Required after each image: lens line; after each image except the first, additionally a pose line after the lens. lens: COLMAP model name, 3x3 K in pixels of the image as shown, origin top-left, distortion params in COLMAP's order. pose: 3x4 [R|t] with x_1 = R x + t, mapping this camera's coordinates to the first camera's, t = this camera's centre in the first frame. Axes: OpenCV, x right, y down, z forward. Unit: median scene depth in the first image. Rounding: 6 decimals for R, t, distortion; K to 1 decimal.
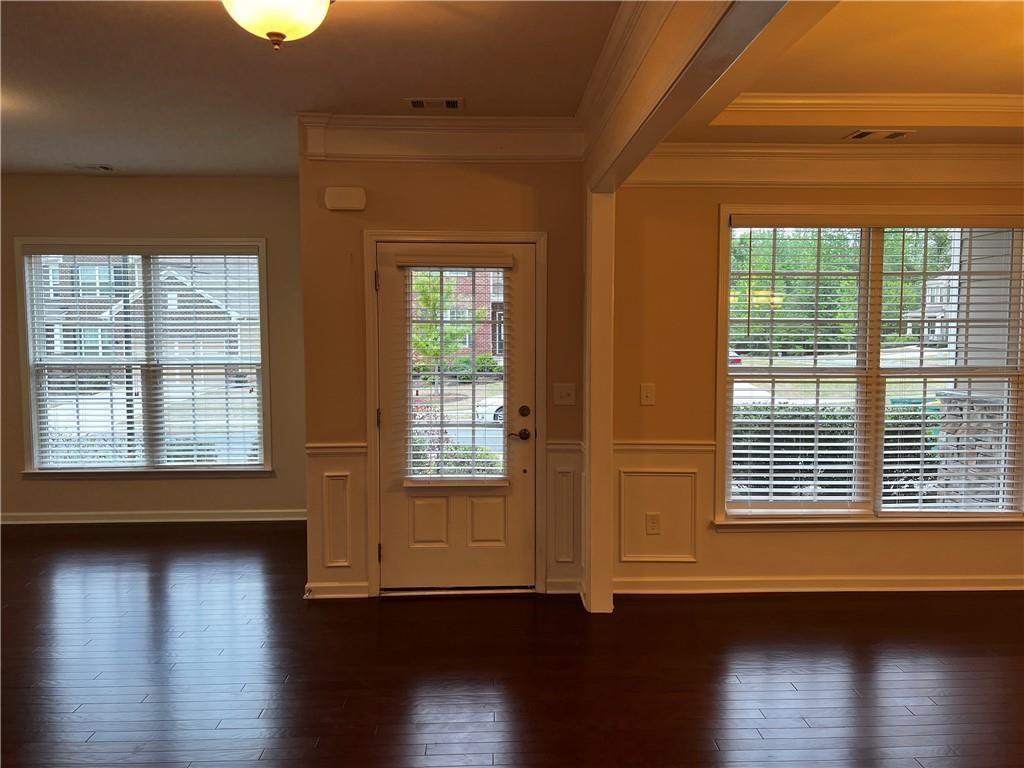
lens RADIAL K [[656.9, 0, 525.7], [0, 656.9, 358.4], [0, 0, 1]] dist [0.023810, -0.002206]
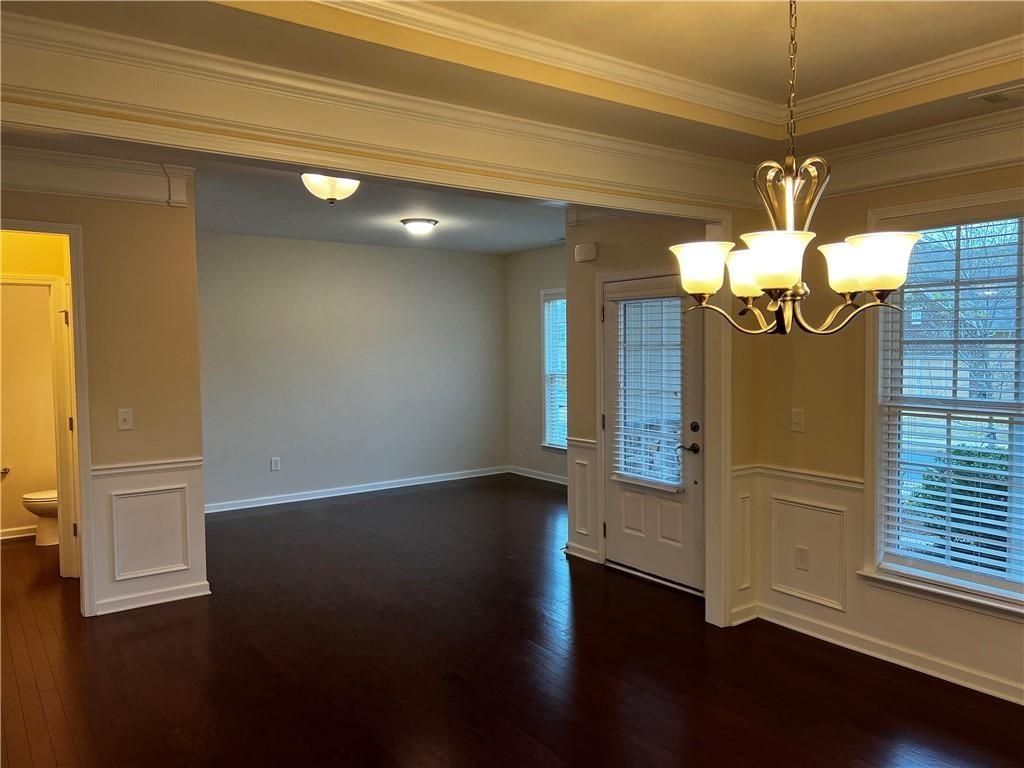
lens RADIAL K [[767.2, 0, 510.9], [0, 767.2, 382.9], [0, 0, 1]] dist [0.061235, -0.075193]
pose [[0.550003, 0.032938, -0.834513, 0.888004], [-0.037091, 0.999199, 0.014992, -0.000900], [0.834339, 0.022707, 0.550784, 0.034225]]
